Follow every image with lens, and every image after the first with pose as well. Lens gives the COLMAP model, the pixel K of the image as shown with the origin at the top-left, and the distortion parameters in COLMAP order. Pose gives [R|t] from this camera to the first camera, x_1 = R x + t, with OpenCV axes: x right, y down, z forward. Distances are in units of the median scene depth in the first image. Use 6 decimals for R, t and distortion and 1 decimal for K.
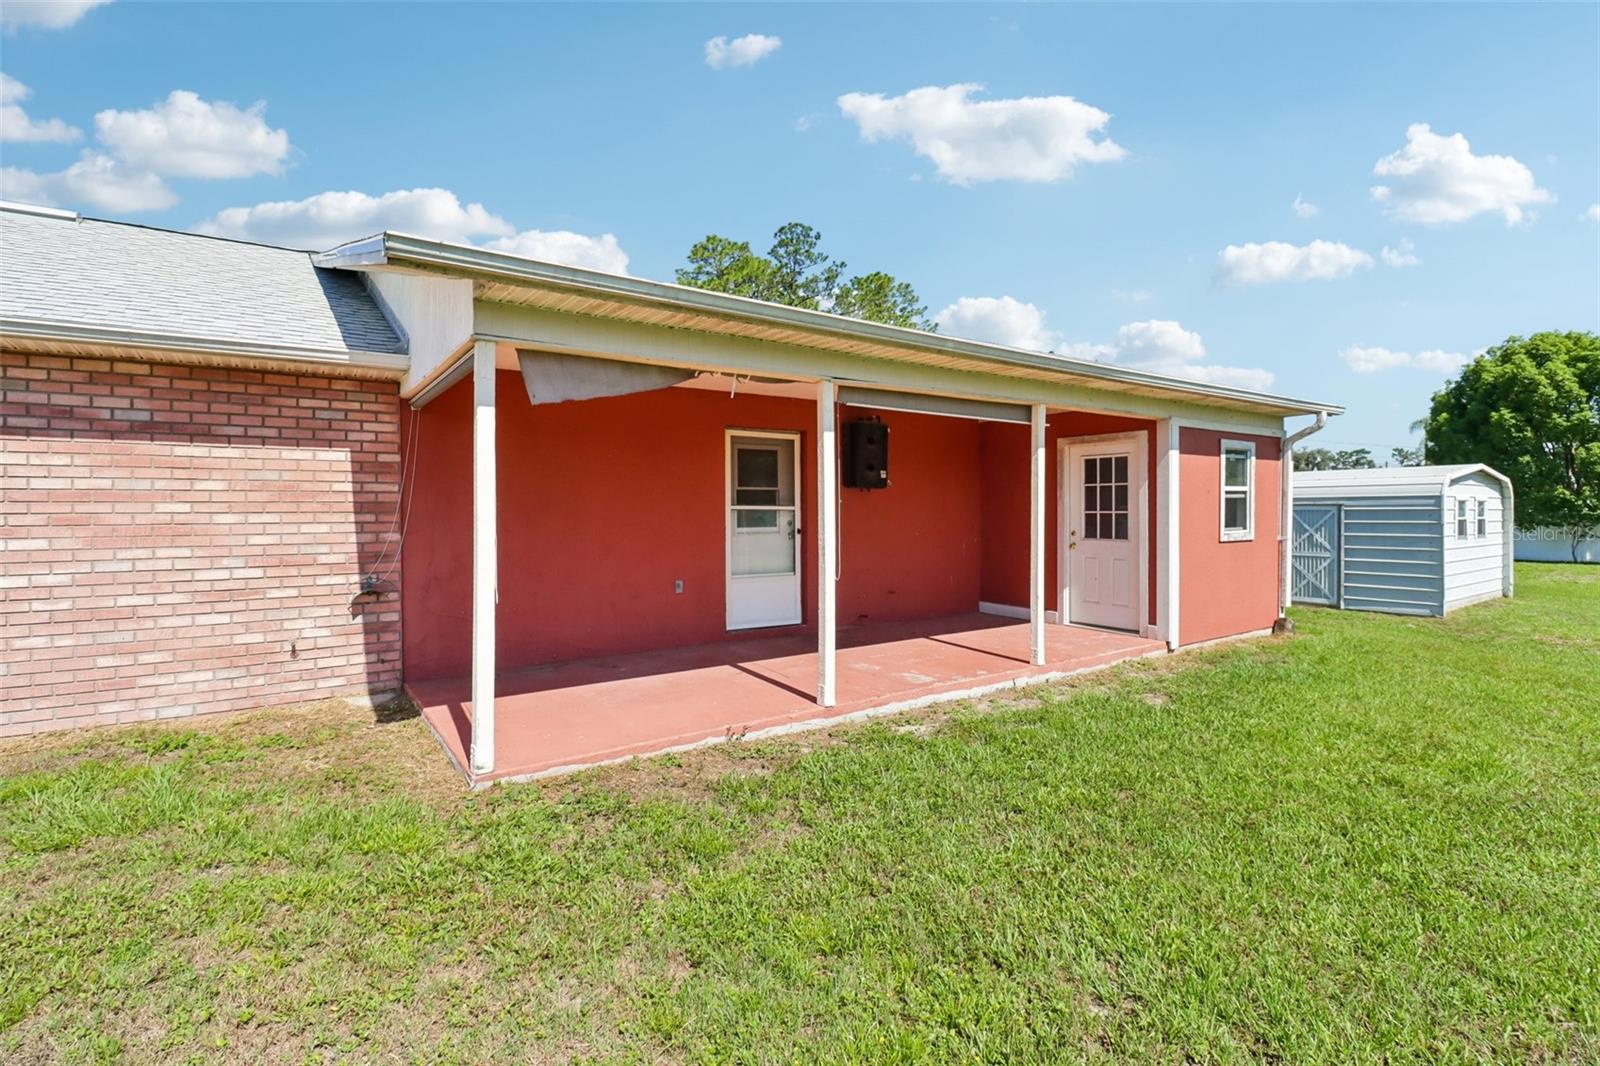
lens RADIAL K [[756.9, 0, 804.4], [0, 756.9, 507.7], [0, 0, 1]] dist [0.002011, -0.015313]
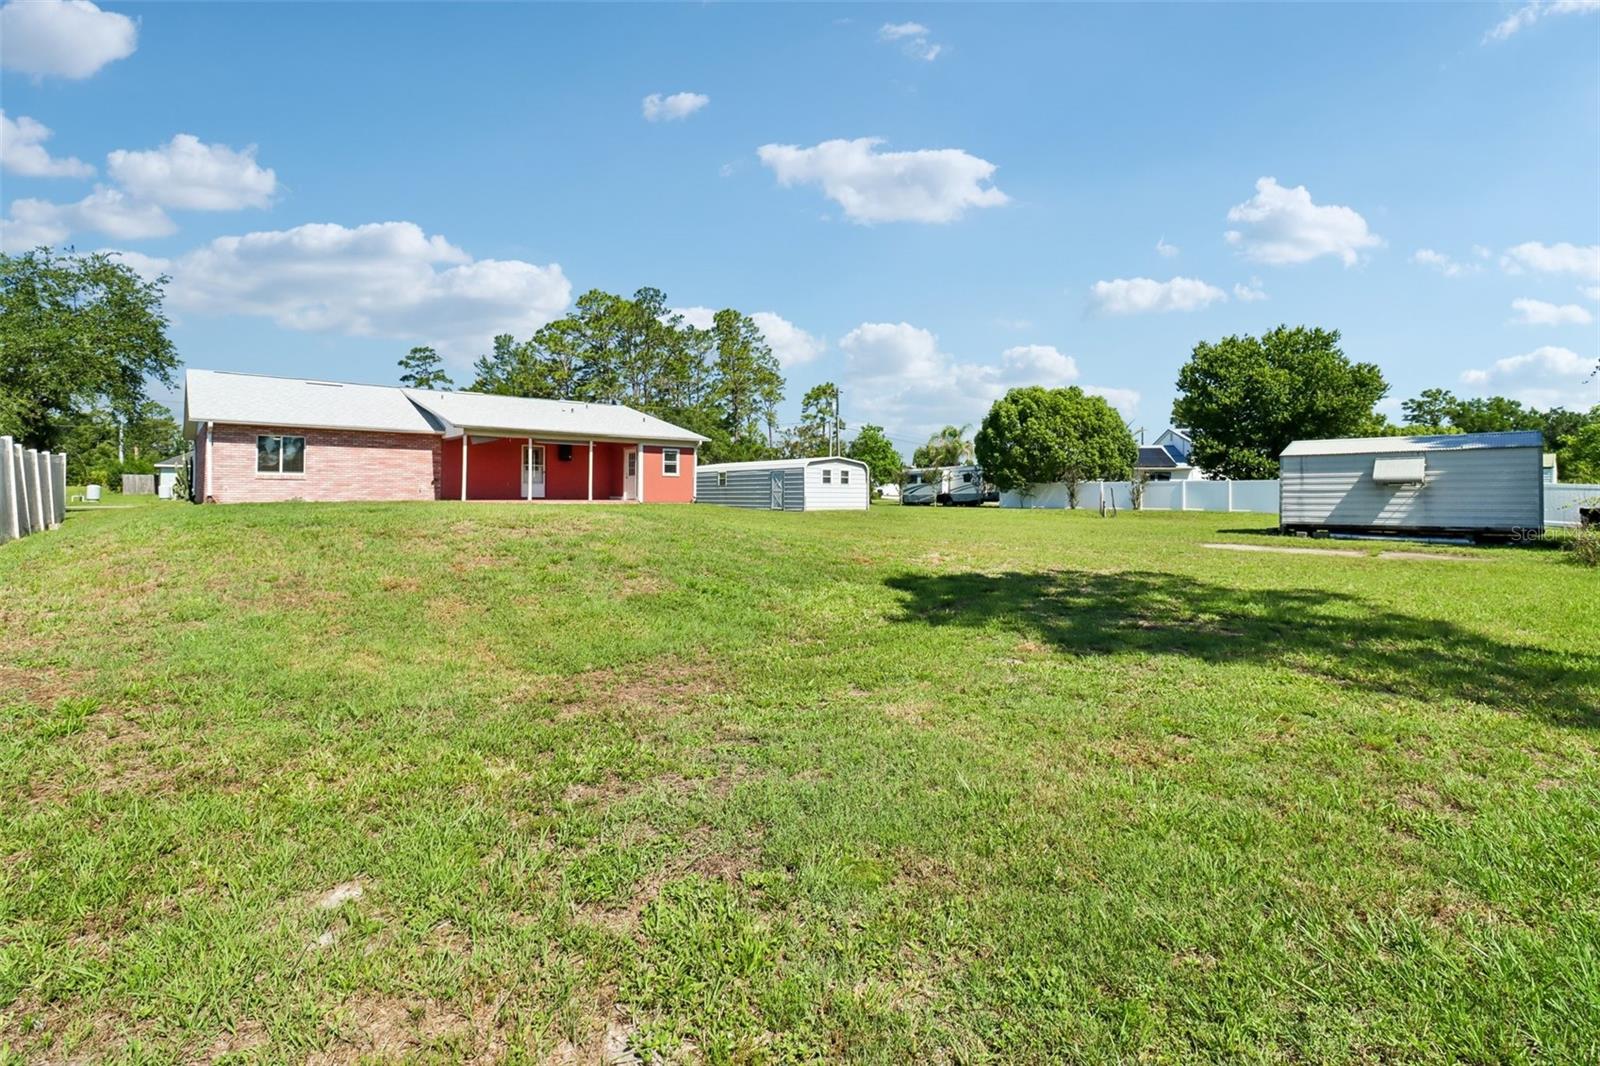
lens RADIAL K [[742.8, 0, 800.0], [0, 742.8, 495.6], [0, 0, 1]] dist [0.004527, -0.014856]
pose [[0.995922, 0.007864, 0.089880, 0.865702], [-0.008096, 0.999965, 0.002222, 0.121570], [-0.089860, -0.002941, 0.995950, -2.586819]]
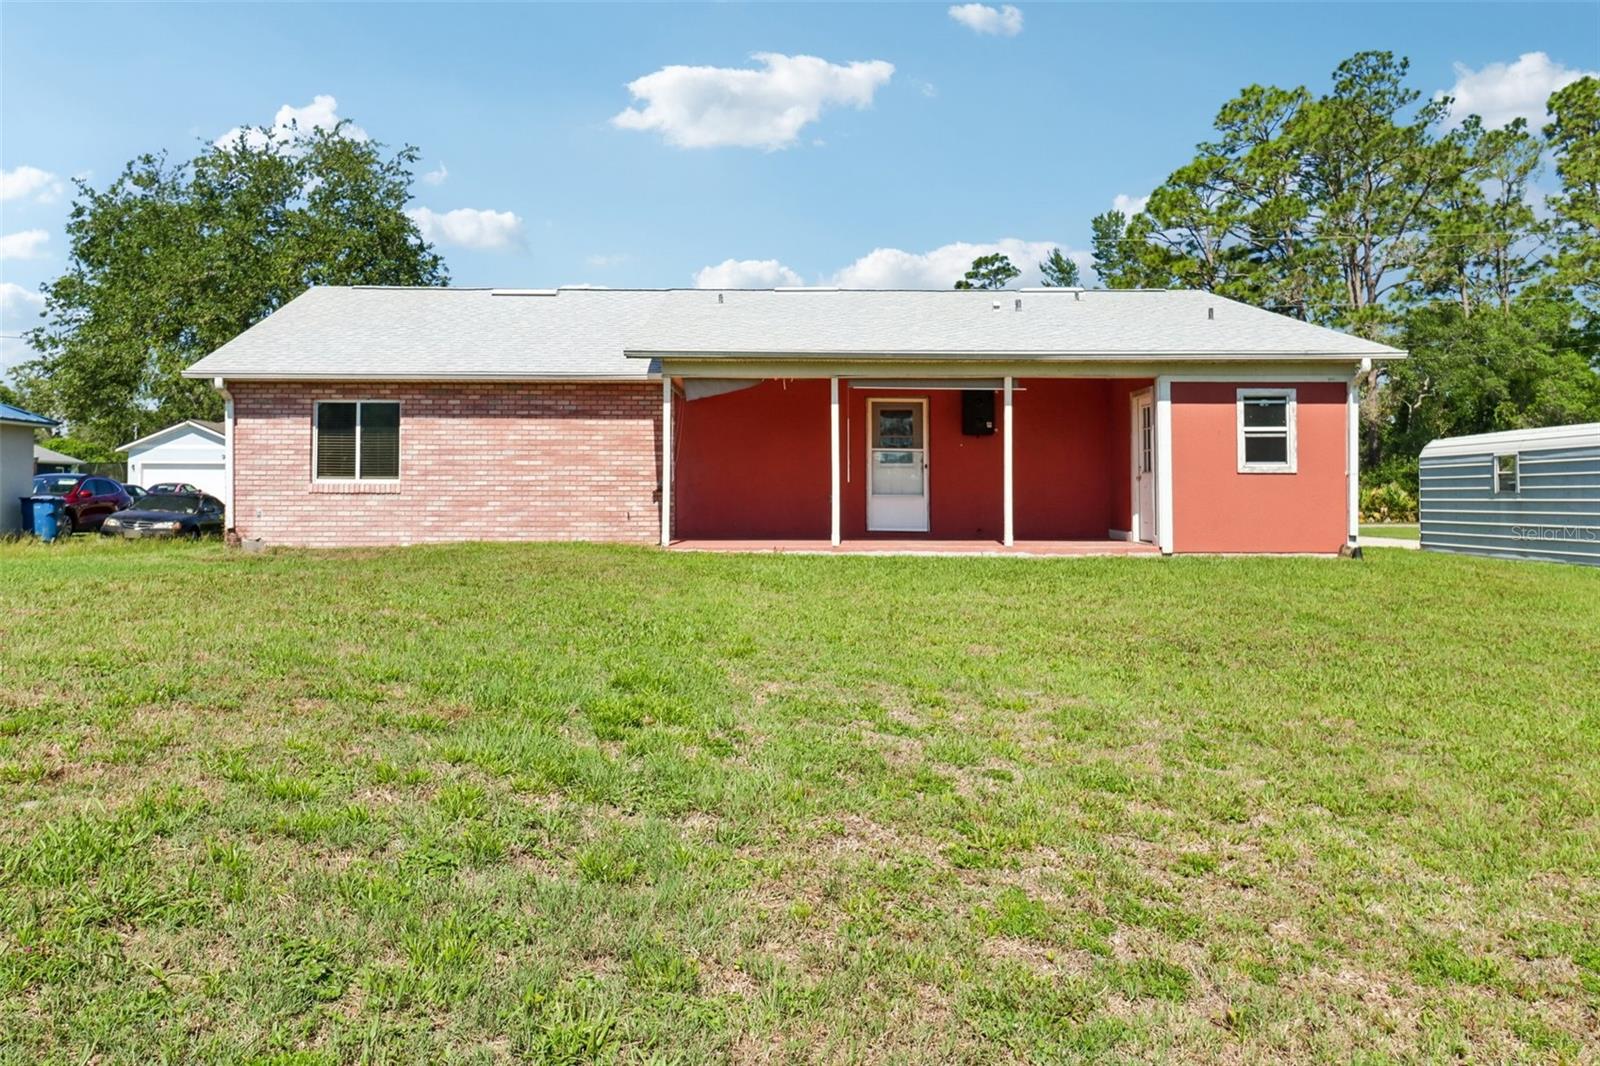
lens RADIAL K [[1236.4, 0, 802.5], [0, 1236.4, 437.9], [0, 0, 1]] dist [0.024137, -0.012648]
pose [[0.827419, -0.018947, -0.561265, 1.056195], [-0.004737, 0.999160, -0.040713, 0.070016], [0.561565, 0.036345, 0.826634, -1.005408]]
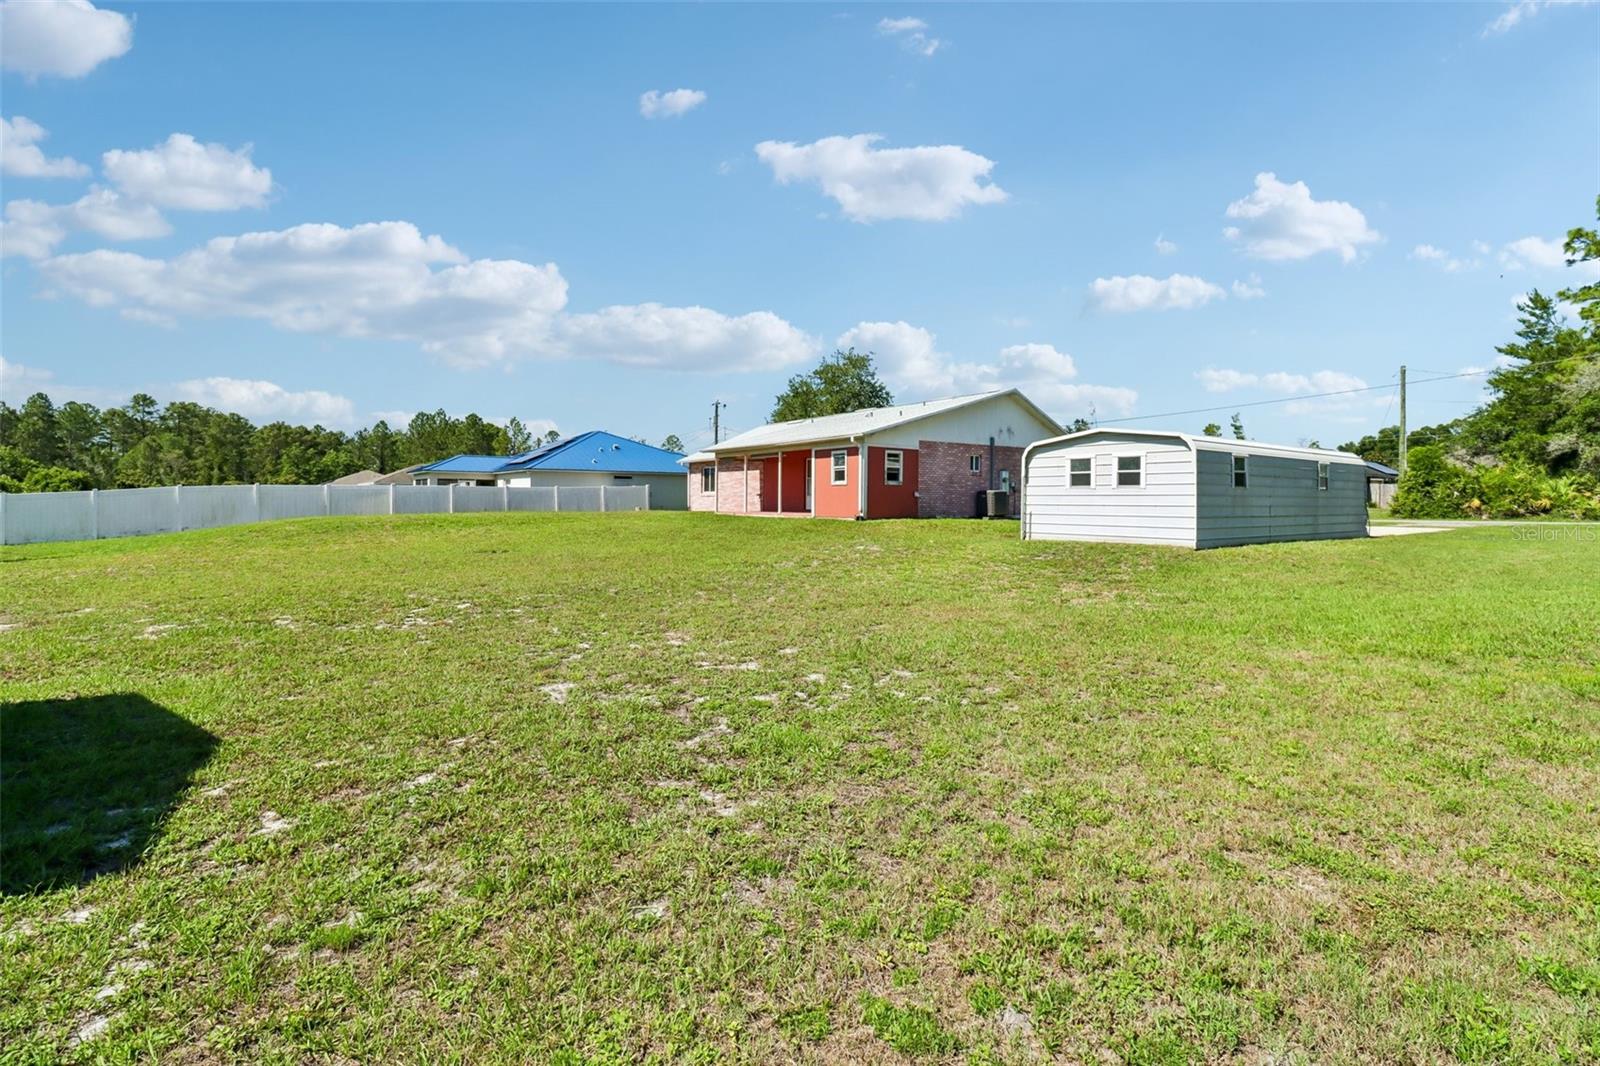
lens RADIAL K [[742.8, 0, 800.0], [0, 742.8, 495.6], [0, 0, 1]] dist [0.004527, -0.014856]
pose [[0.024511, -0.001839, -0.999698, 3.408335], [0.001359, 0.999997, -0.001806, 0.088261], [0.999699, -0.001314, 0.024514, 0.776364]]
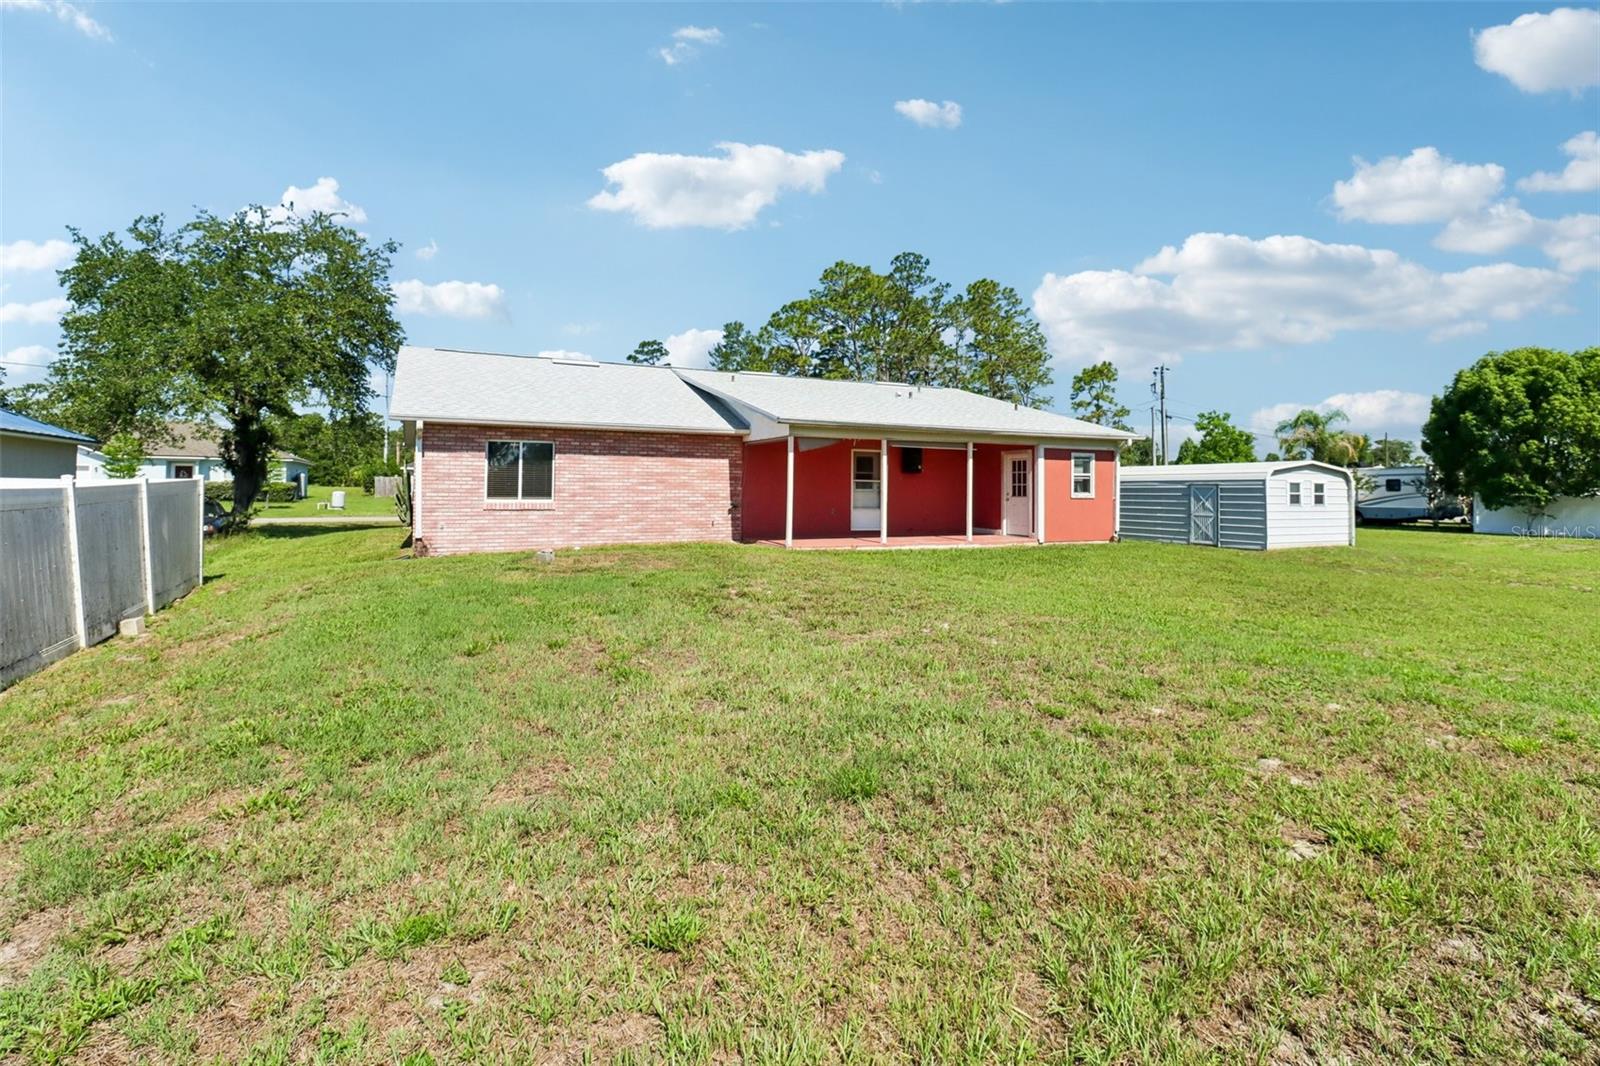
lens RADIAL K [[761.8, 0, 805.0], [0, 761.8, 471.8], [0, 0, 1]] dist [0.009195, -0.019291]
pose [[0.987139, 0.009206, -0.159601, 0.128151], [-0.012371, 0.999746, -0.018848, 0.017748], [0.159387, 0.020580, 0.987002, -1.311793]]
